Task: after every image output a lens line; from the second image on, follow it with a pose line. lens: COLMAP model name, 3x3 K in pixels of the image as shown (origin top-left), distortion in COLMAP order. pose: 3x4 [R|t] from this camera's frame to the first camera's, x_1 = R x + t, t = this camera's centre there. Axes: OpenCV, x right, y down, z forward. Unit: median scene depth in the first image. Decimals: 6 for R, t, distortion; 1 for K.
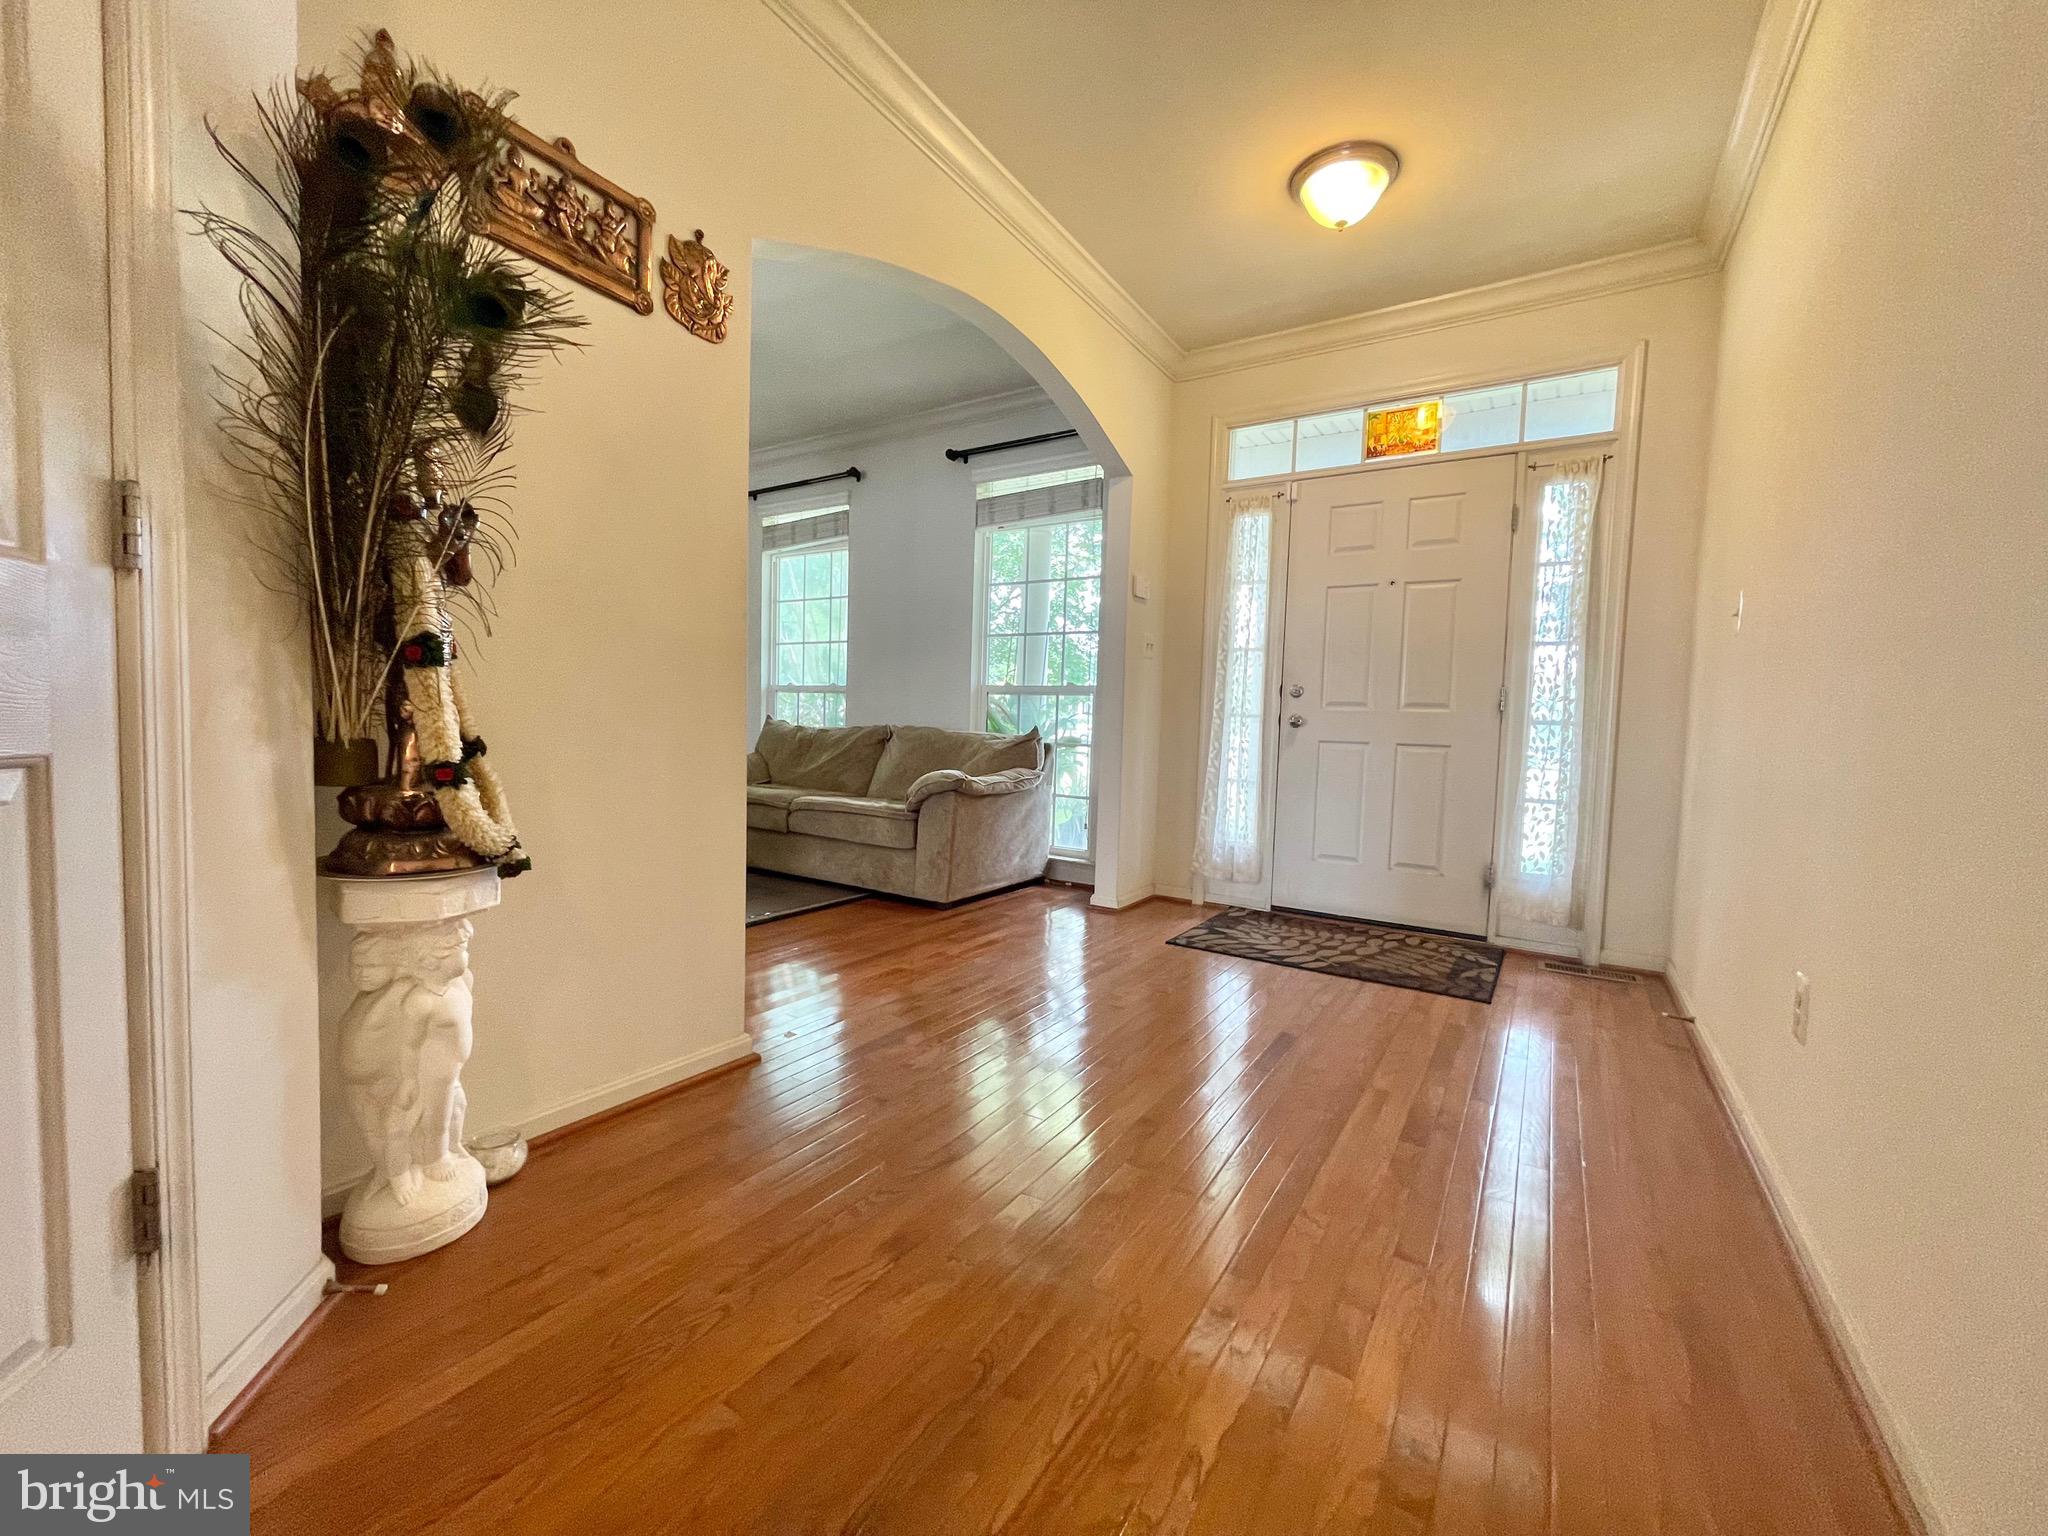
lens RADIAL K [[826.4, 0, 1020.6], [0, 826.4, 765.5], [0, 0, 1]] dist [-0.001126, -0.000066]
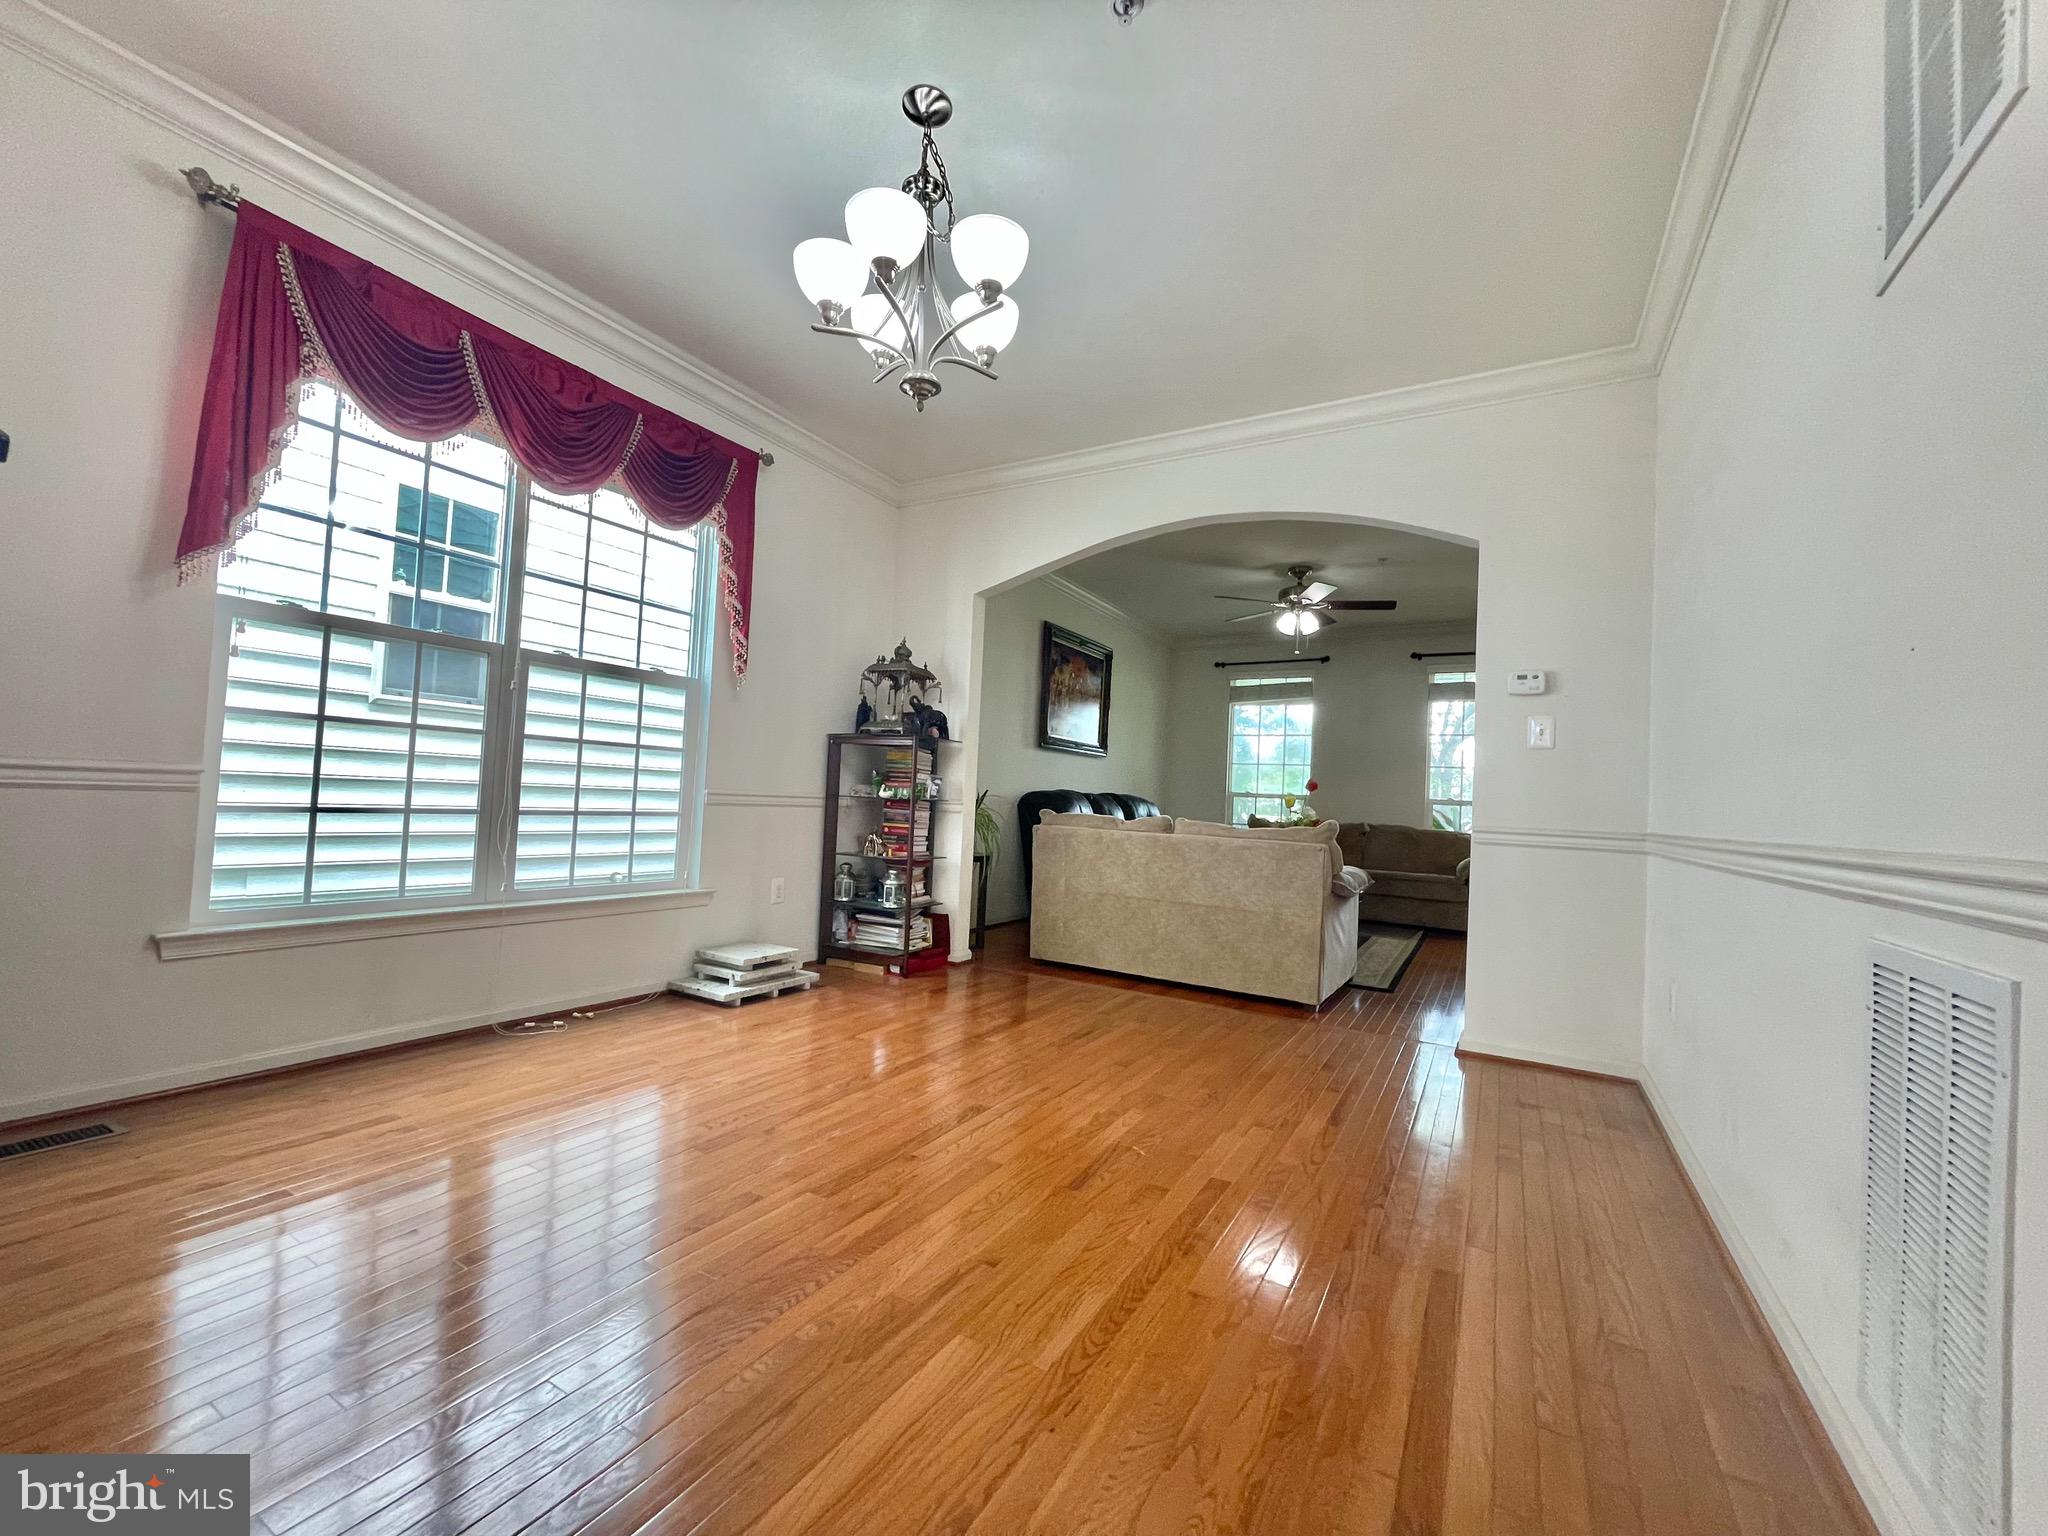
lens RADIAL K [[826.4, 0, 1020.6], [0, 826.4, 765.5], [0, 0, 1]] dist [-0.001126, -0.000066]
pose [[0.998713, 0.018734, 0.047139, -0.966858], [-0.014265, 0.995523, -0.093433, -0.005570], [-0.048679, 0.092640, 0.994509, -0.554480]]
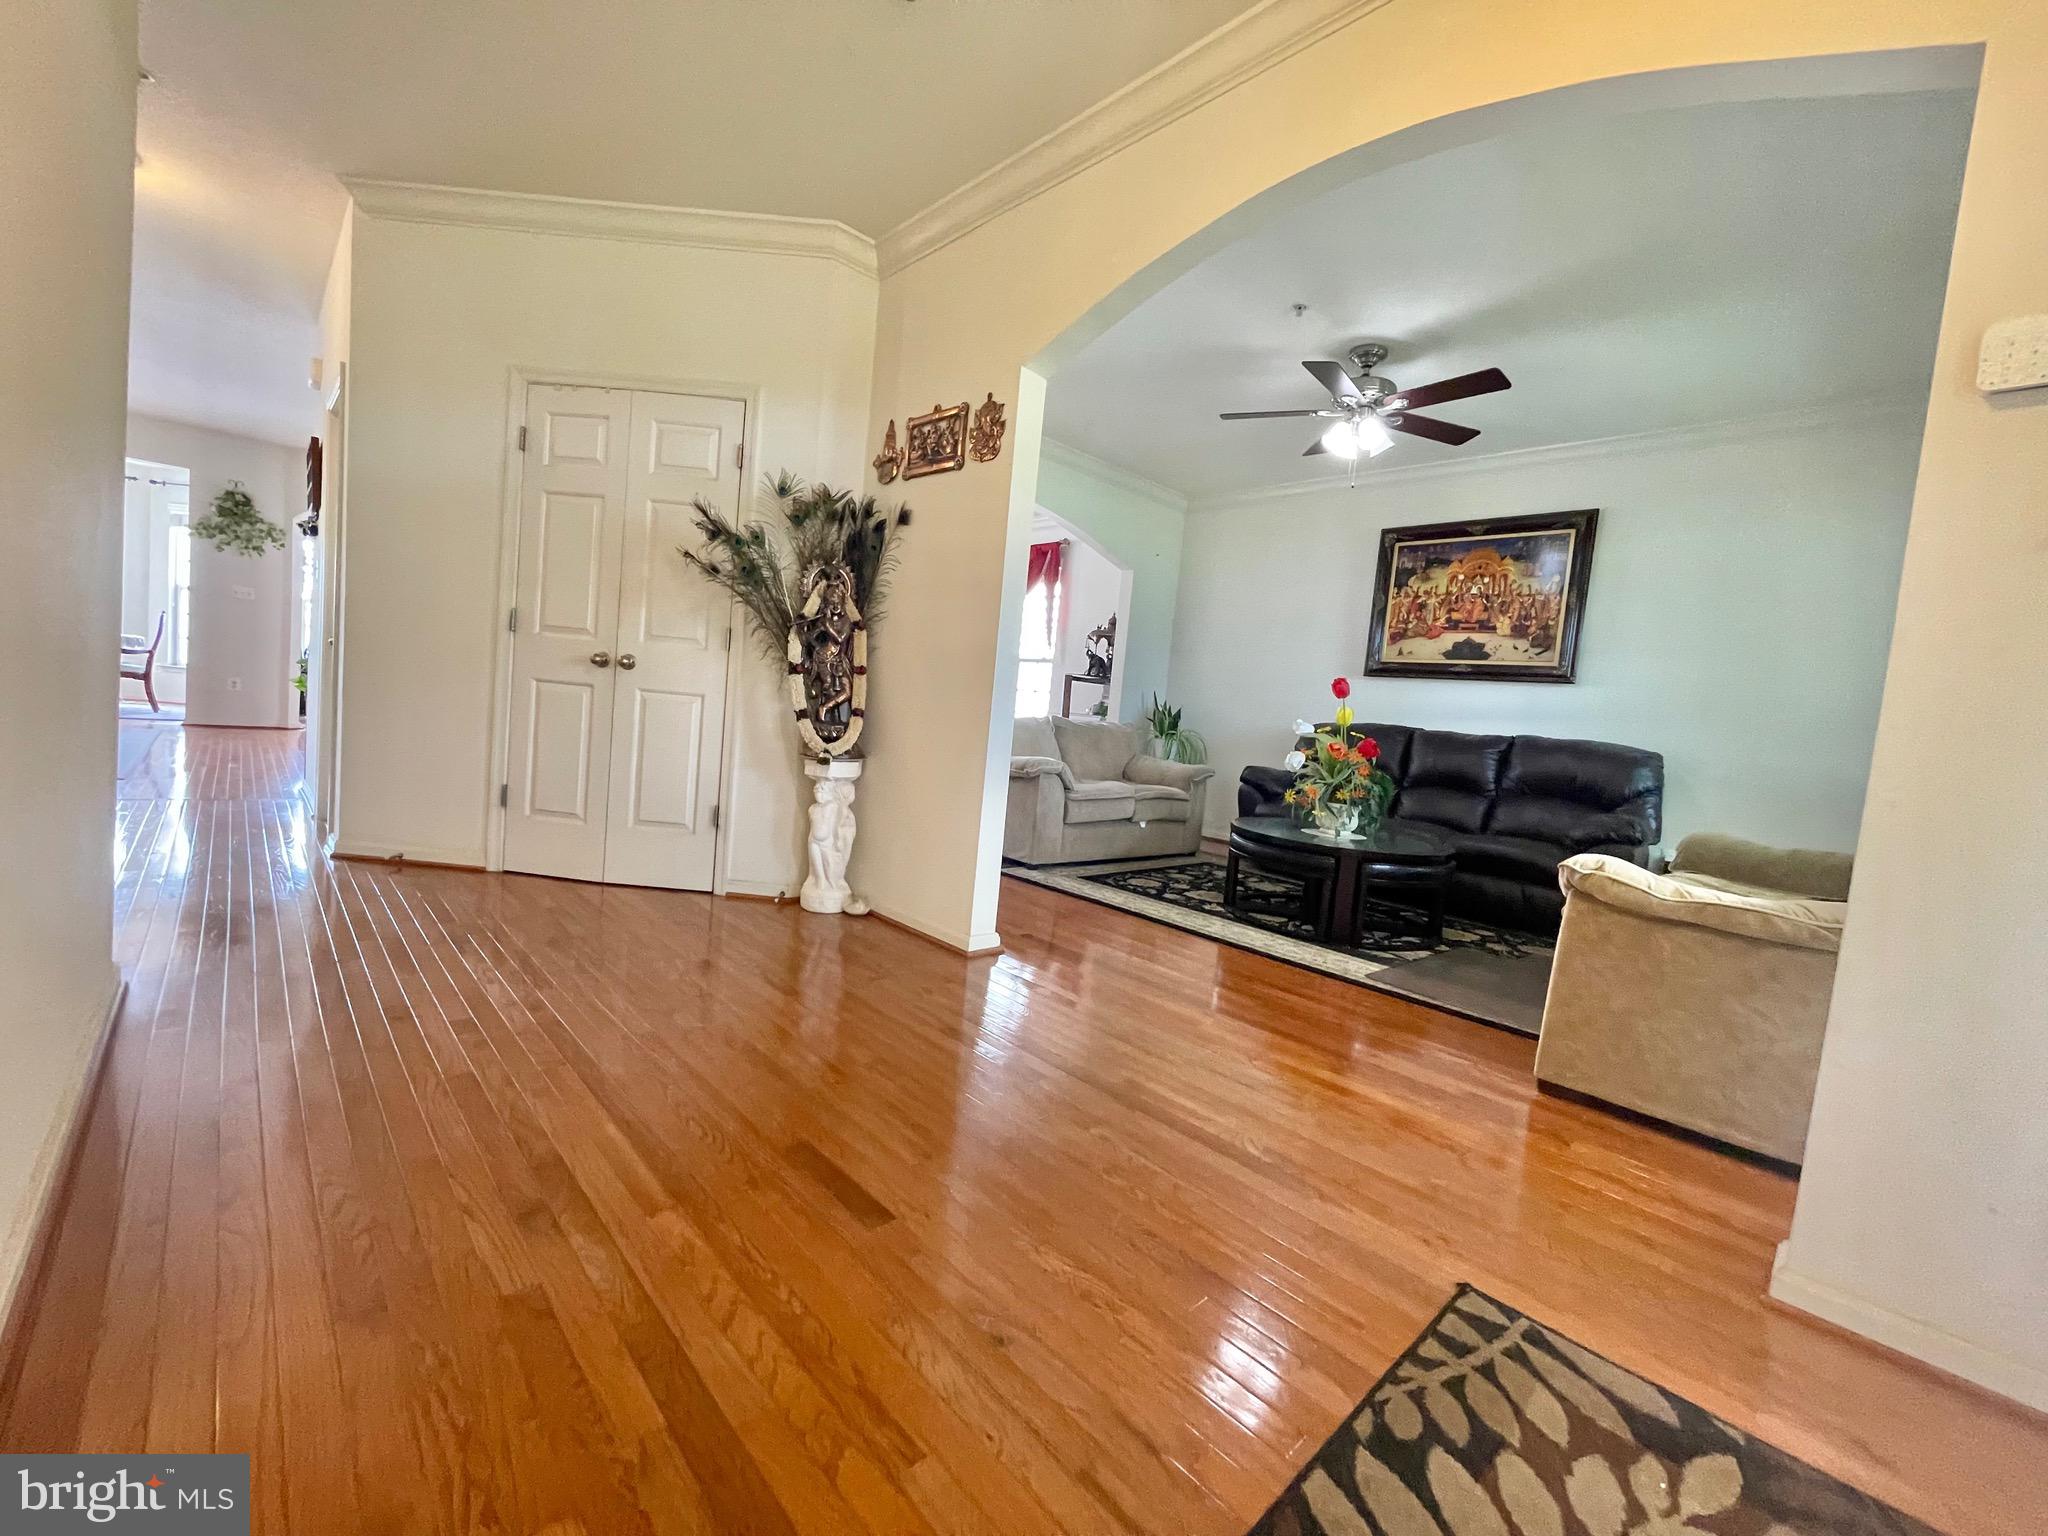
lens RADIAL K [[826.4, 0, 1020.6], [0, 826.4, 765.5], [0, 0, 1]] dist [-0.001126, -0.000066]
pose [[-0.231362, 0.013701, -0.972771, 0.467336], [-0.154490, 0.986696, 0.050641, -0.018796], [0.960523, 0.161999, -0.226167, 0.634796]]
